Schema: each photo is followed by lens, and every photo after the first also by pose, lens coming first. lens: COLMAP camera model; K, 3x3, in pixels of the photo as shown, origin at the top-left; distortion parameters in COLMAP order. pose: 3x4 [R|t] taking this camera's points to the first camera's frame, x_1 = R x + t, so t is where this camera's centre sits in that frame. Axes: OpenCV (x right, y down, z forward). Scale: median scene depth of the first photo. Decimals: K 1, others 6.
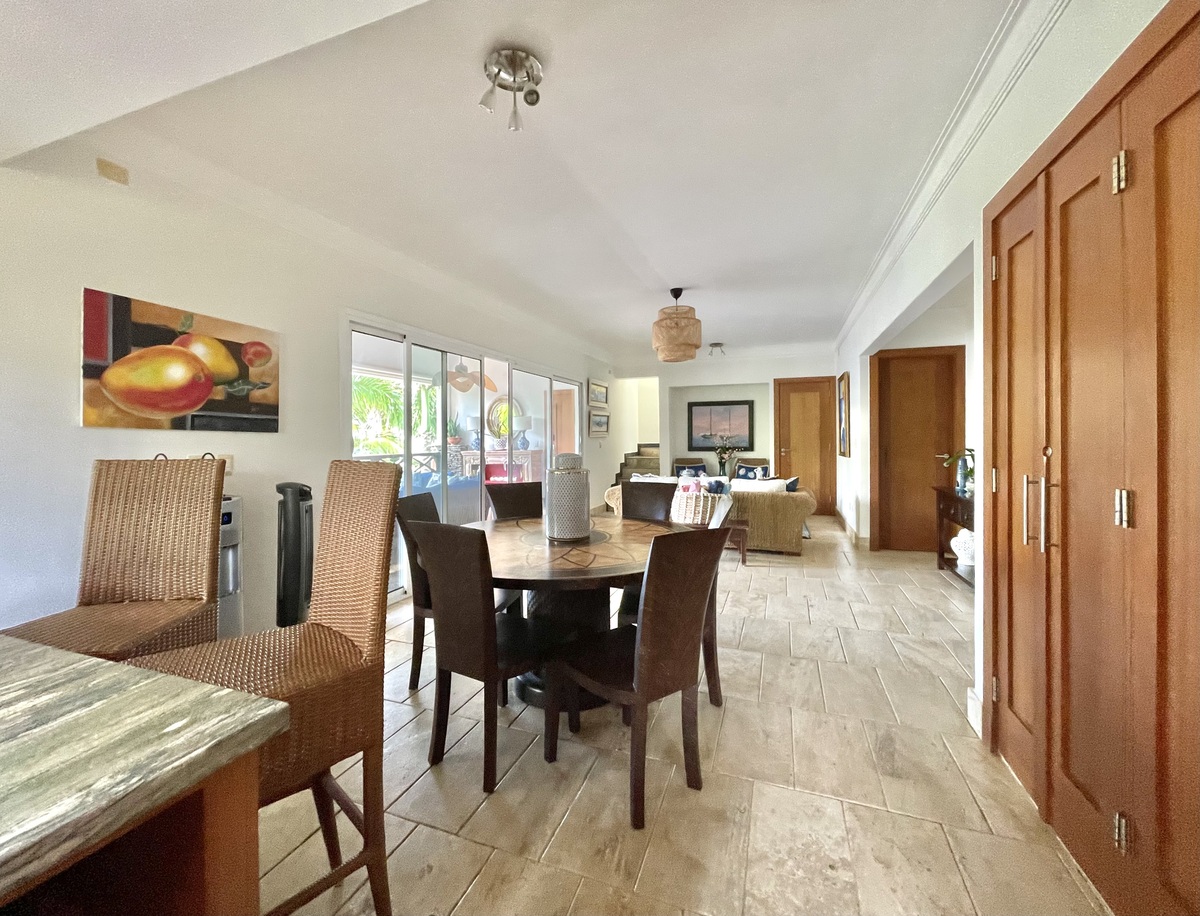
lens RADIAL K [[501.0, 0, 595.6], [0, 501.0, 434.7], [0, 0, 1]] dist [0.001323, -0.000110]
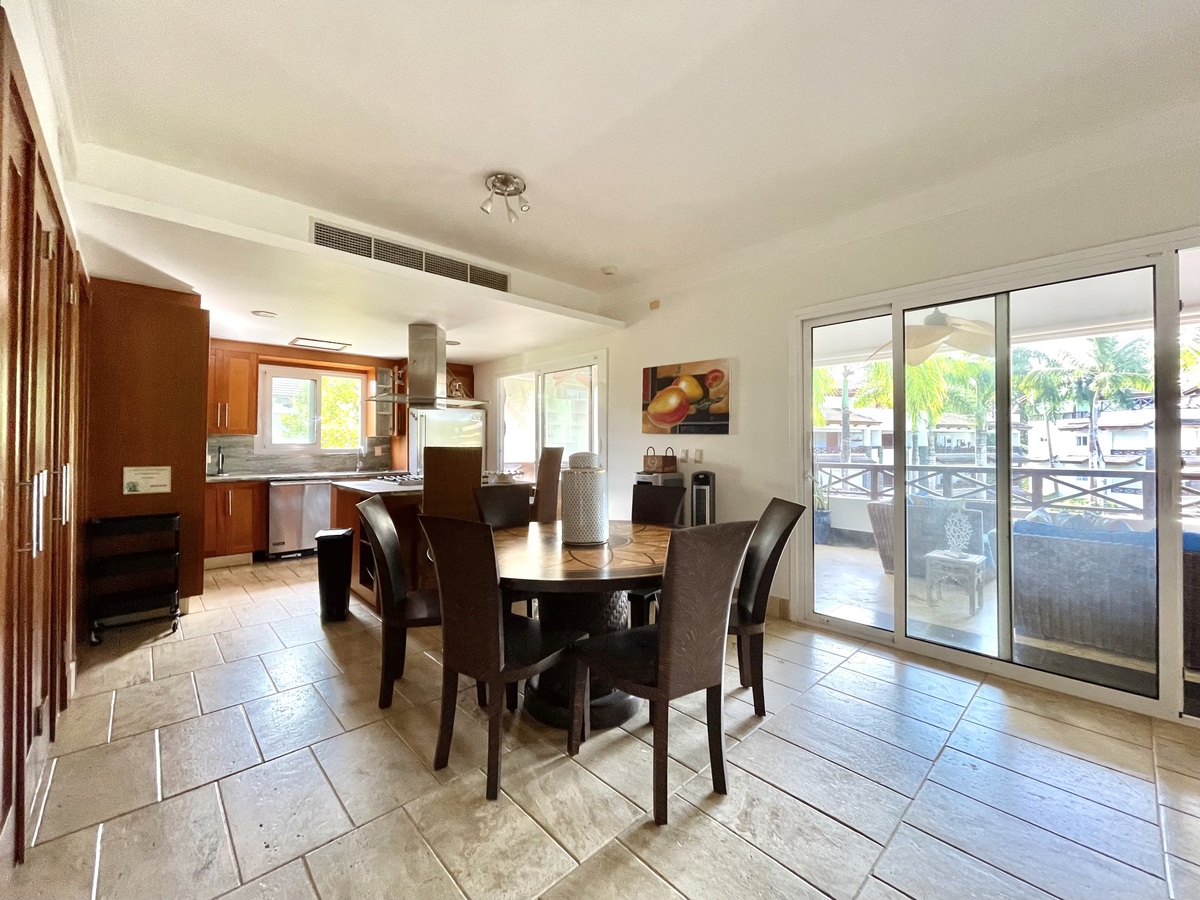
lens RADIAL K [[482.9, 0, 598.2], [0, 482.9, 443.8], [0, 0, 1]] dist [0.002545, -0.000419]
pose [[-0.439648, -0.002189, -0.898168, 0.744302], [0.001576, 0.999994, -0.003209, 0.028138], [0.898169, -0.002826, -0.439641, 1.420180]]
